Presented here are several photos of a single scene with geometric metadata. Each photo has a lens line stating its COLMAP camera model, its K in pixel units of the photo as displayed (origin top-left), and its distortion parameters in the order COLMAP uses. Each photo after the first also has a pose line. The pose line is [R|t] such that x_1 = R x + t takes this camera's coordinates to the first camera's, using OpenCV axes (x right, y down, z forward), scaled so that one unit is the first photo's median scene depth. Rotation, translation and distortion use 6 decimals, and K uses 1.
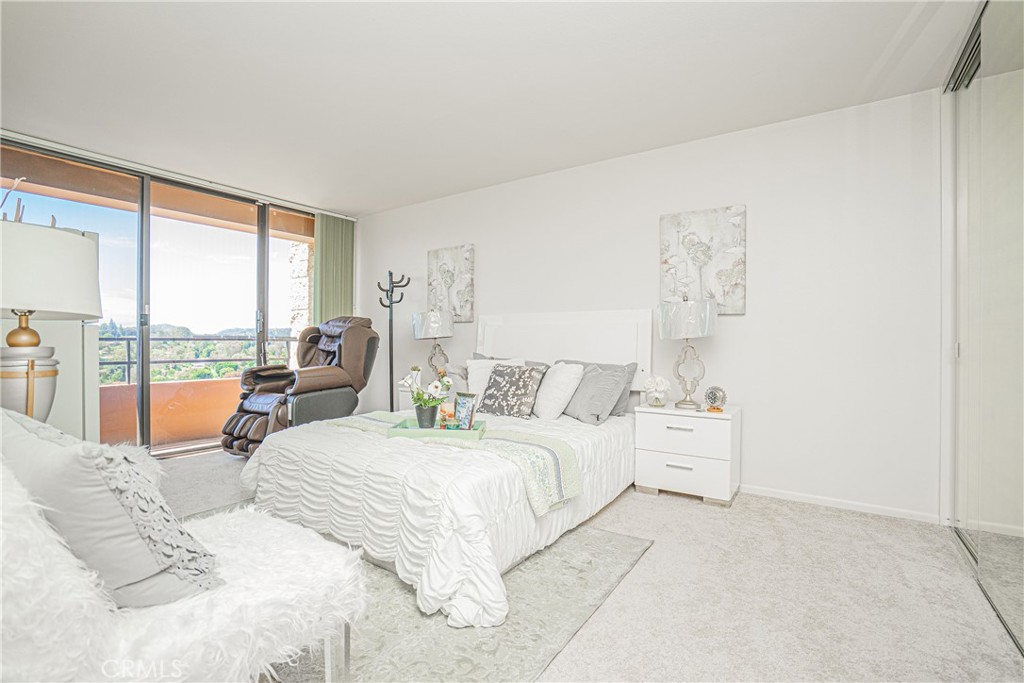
lens RADIAL K [[486.0, 0, 515.9], [0, 486.0, 344.6], [0, 0, 1]] dist [-0.040879, 0.020599]
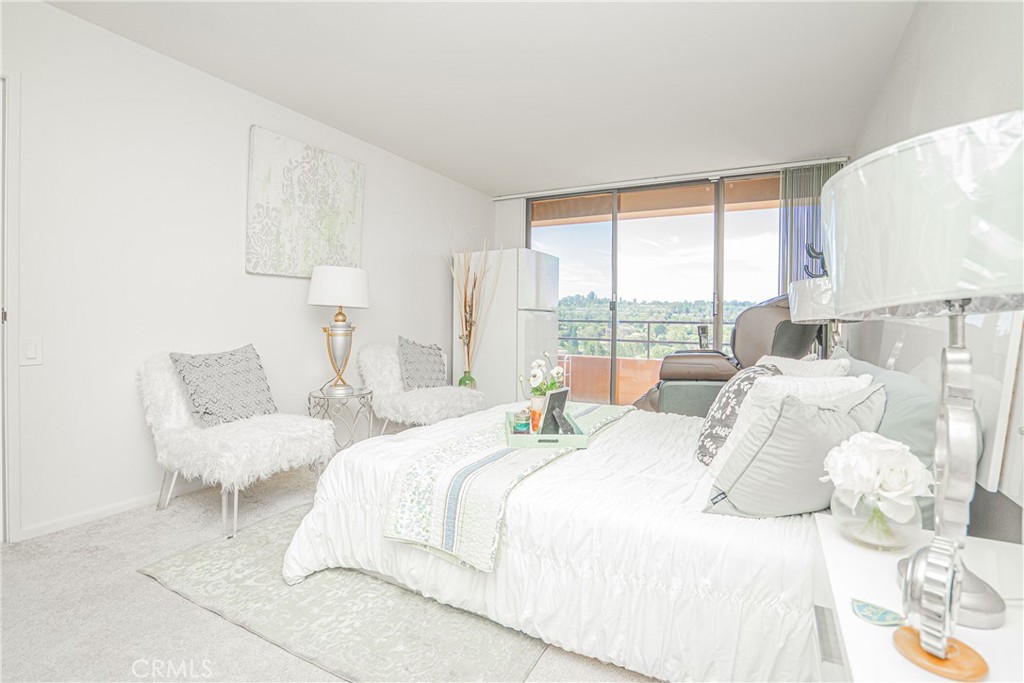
lens RADIAL K [[486.0, 0, 487.6], [0, 486.0, 319.9], [0, 0, 1]] dist [-0.040879, 0.020599]
pose [[0.081357, 0.000075, -0.996685, 0.527857], [-0.023250, 0.999728, -0.001822, -0.006302], [0.996414, 0.023321, 0.081337, 0.662110]]
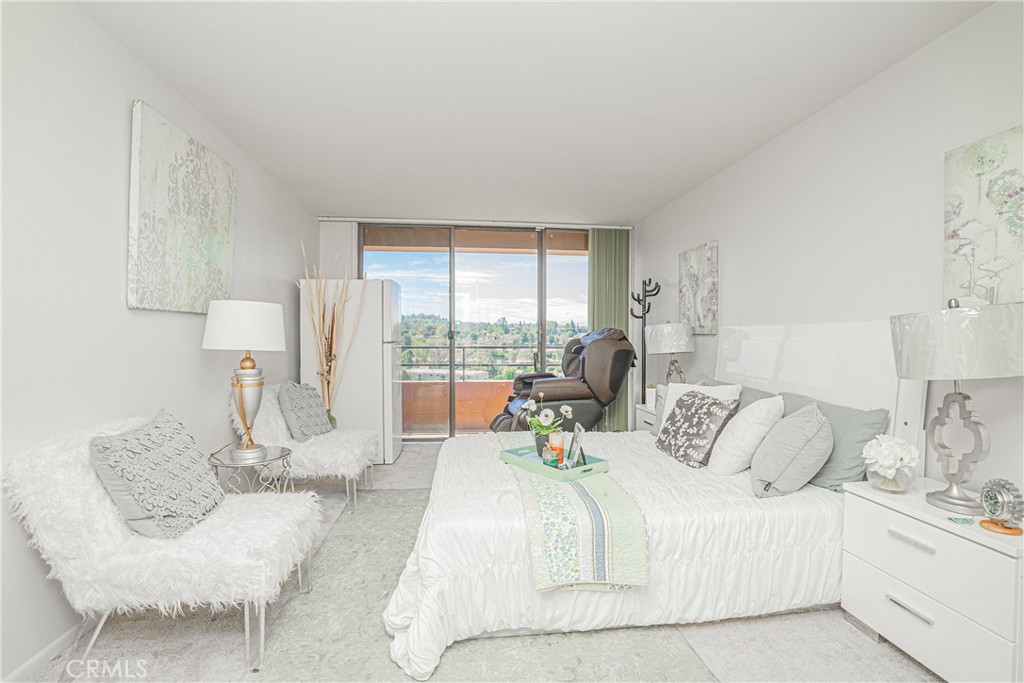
lens RADIAL K [[486.0, 0, 501.1], [0, 486.0, 343.1], [0, 0, 1]] dist [-0.040879, 0.020599]
pose [[0.646935, 0.010867, -0.762468, 0.394568], [-0.006366, 0.999941, 0.008851, -0.048534], [0.762518, -0.000872, 0.646966, 0.252143]]
